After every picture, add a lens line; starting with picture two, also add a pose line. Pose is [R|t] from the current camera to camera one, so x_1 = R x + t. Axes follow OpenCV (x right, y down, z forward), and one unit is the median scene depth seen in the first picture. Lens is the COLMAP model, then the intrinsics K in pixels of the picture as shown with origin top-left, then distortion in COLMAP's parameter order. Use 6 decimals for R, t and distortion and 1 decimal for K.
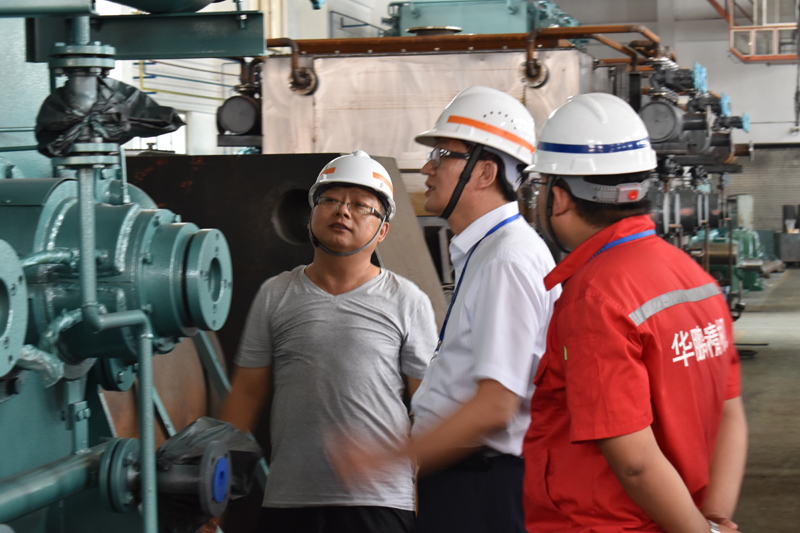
lens RADIAL K [[1864.6, 0, 400.0], [0, 1864.6, 266.5], [0, 0, 1]] dist [0.092915, 0.087234]
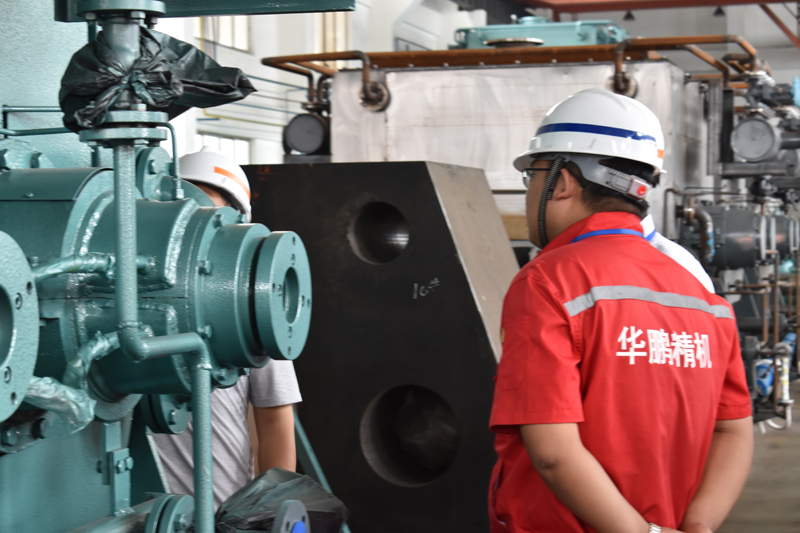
lens RADIAL K [[1864.6, 0, 400.0], [0, 1864.6, 266.5], [0, 0, 1]] dist [0.092915, 0.087234]
pose [[0.999455, 0.002873, -0.032876, -0.023901], [-0.003441, 0.999845, -0.017240, 0.007287], [0.032821, 0.017344, 0.999311, 0.188319]]
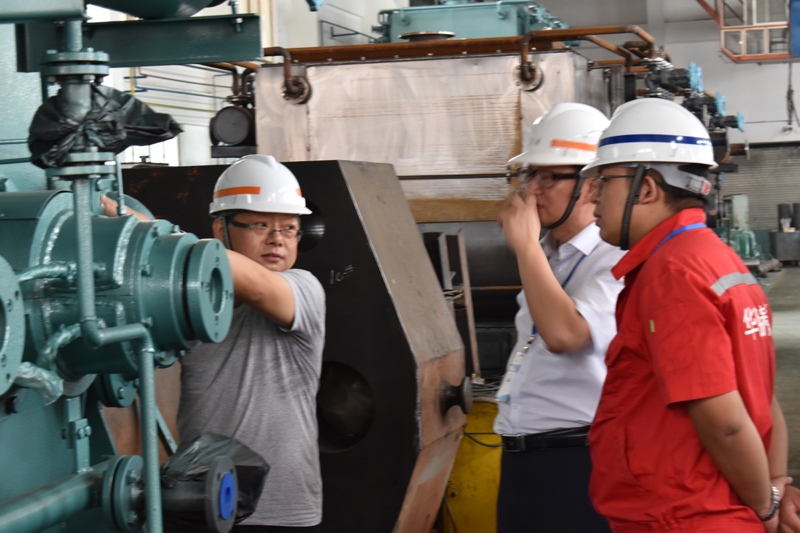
lens RADIAL K [[1864.6, 0, 400.0], [0, 1864.6, 266.5], [0, 0, 1]] dist [0.092915, 0.087234]
pose [[0.999708, -0.024024, 0.002674, -0.004905], [0.024036, 0.999701, -0.004461, 0.000983], [-0.002566, 0.004524, 0.999986, 0.022595]]
